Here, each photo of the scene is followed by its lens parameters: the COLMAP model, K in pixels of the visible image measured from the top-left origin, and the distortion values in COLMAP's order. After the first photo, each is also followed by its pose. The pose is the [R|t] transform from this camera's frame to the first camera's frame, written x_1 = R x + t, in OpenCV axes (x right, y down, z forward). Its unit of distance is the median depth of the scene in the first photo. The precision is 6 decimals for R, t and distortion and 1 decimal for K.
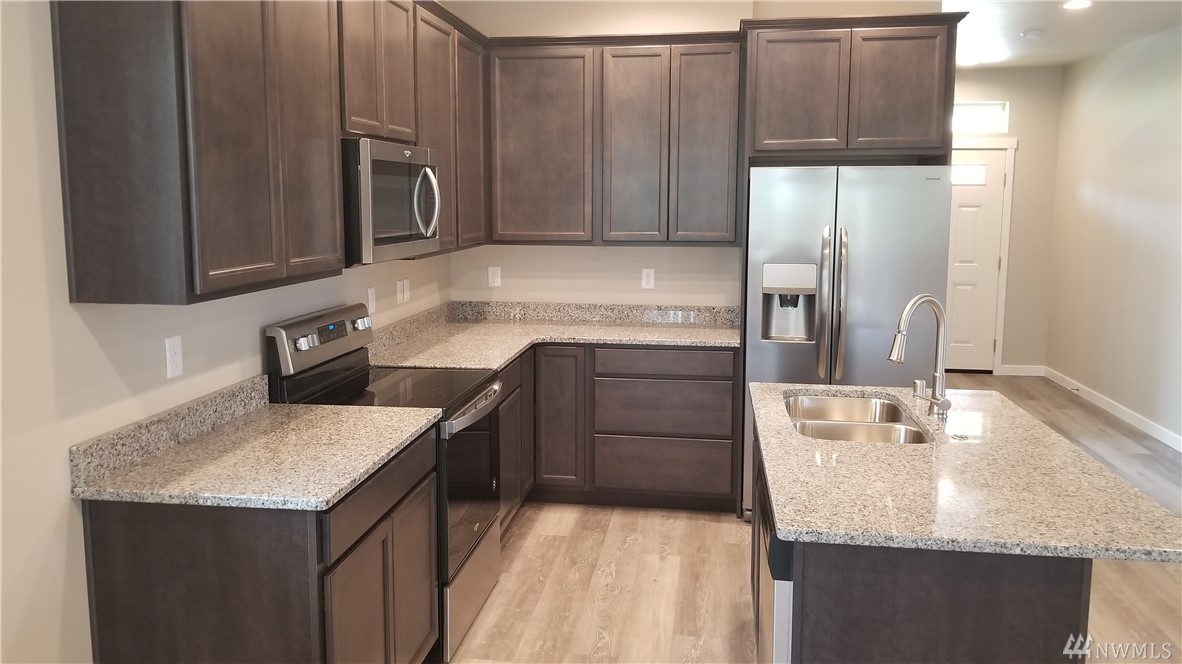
lens RADIAL K [[915.4, 0, 582.5], [0, 915.4, 304.0], [0, 0, 1]] dist [0.080932, -0.116458]
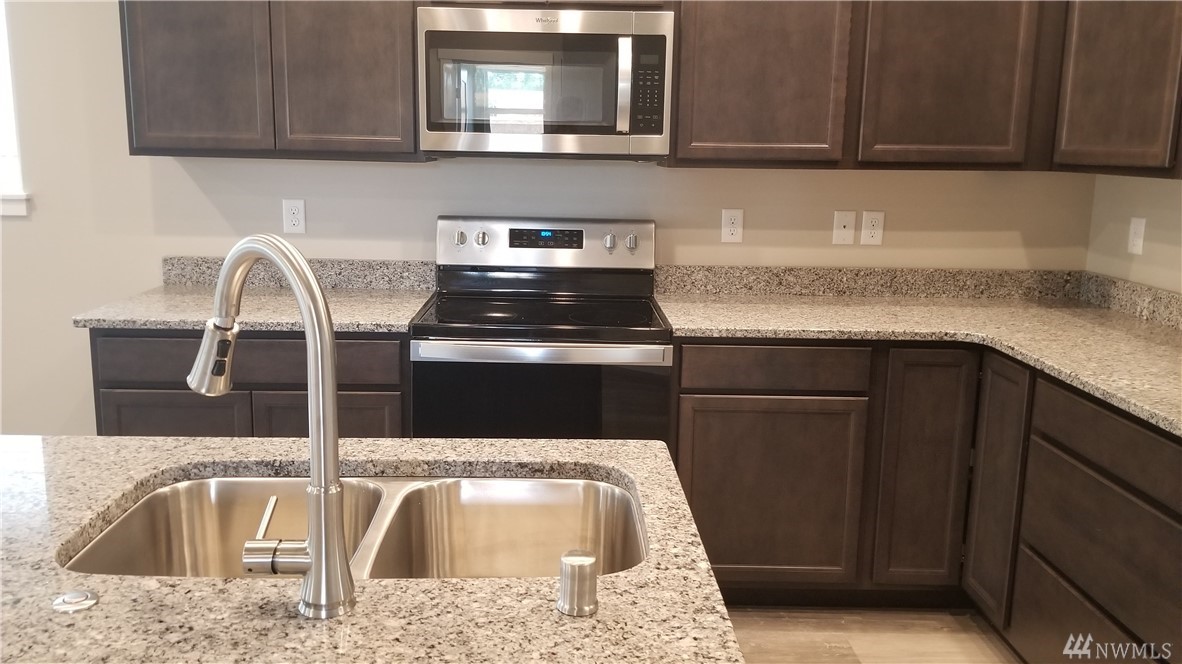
lens RADIAL K [[915.4, 0, 582.5], [0, 915.4, 304.0], [0, 0, 1]] dist [0.080932, -0.116458]
pose [[0.158450, 0.170334, -0.972564, 0.696361], [-0.130335, 0.979996, 0.150401, -0.052789], [0.978727, 0.102928, 0.177481, 1.005497]]
